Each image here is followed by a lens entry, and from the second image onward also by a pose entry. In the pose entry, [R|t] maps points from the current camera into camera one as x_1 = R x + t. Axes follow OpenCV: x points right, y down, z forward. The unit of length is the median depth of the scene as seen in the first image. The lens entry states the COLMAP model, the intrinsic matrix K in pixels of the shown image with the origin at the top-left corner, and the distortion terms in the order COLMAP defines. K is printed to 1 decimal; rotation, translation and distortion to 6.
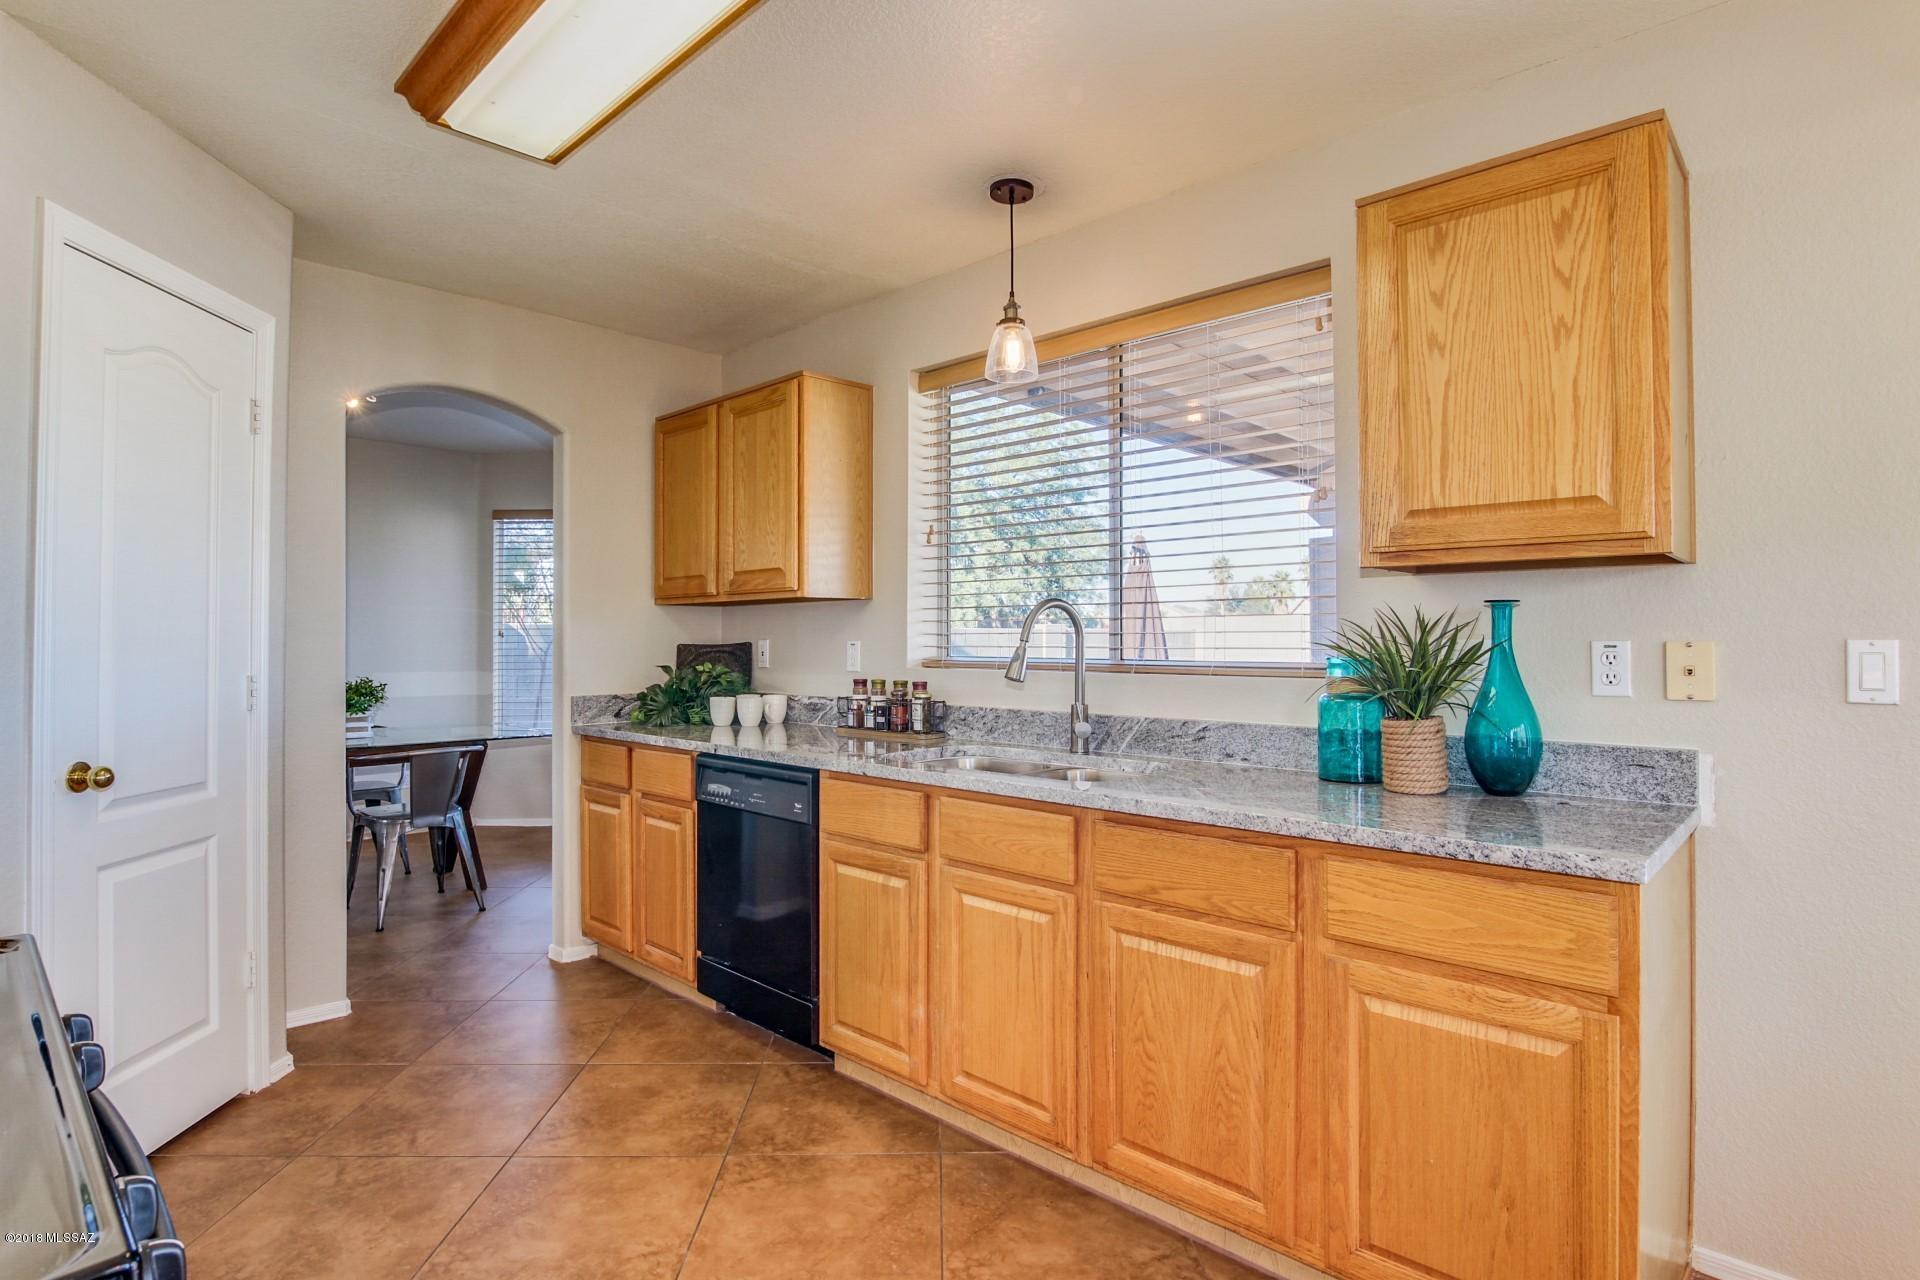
lens RADIAL K [[986.0, 0, 962.2], [0, 986.0, 637.6], [0, 0, 1]] dist [-0.002918, -0.000464]
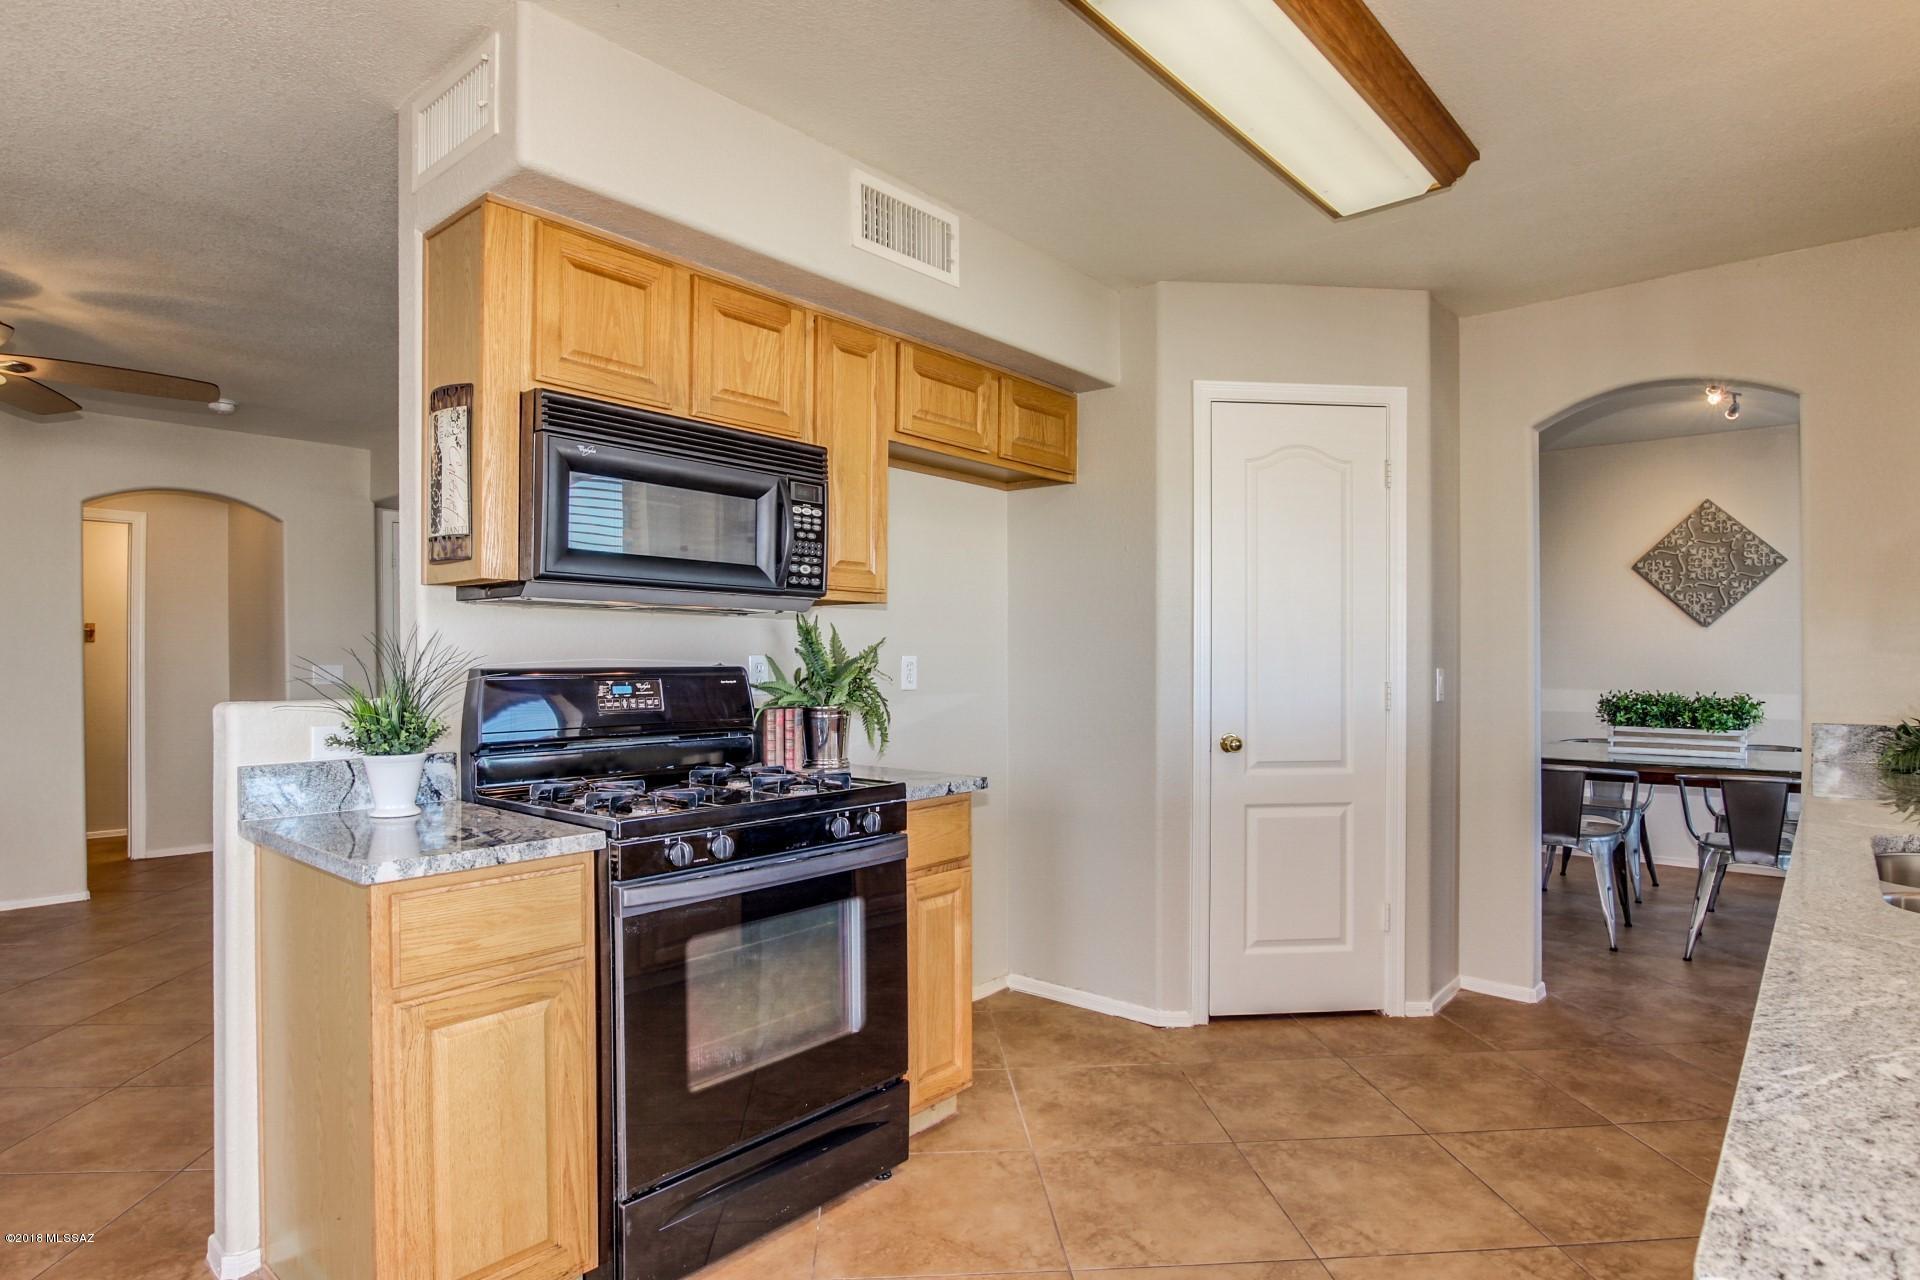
lens RADIAL K [[1058.1, 0, 960.7], [0, 1058.1, 668.6], [0, 0, 1]] dist [0.003379, -0.000367]
pose [[0.062387, 0.009837, -0.998004, 0.618366], [0.006019, 0.999930, 0.010233, 0.004679], [0.998034, -0.006645, 0.062323, 0.397934]]
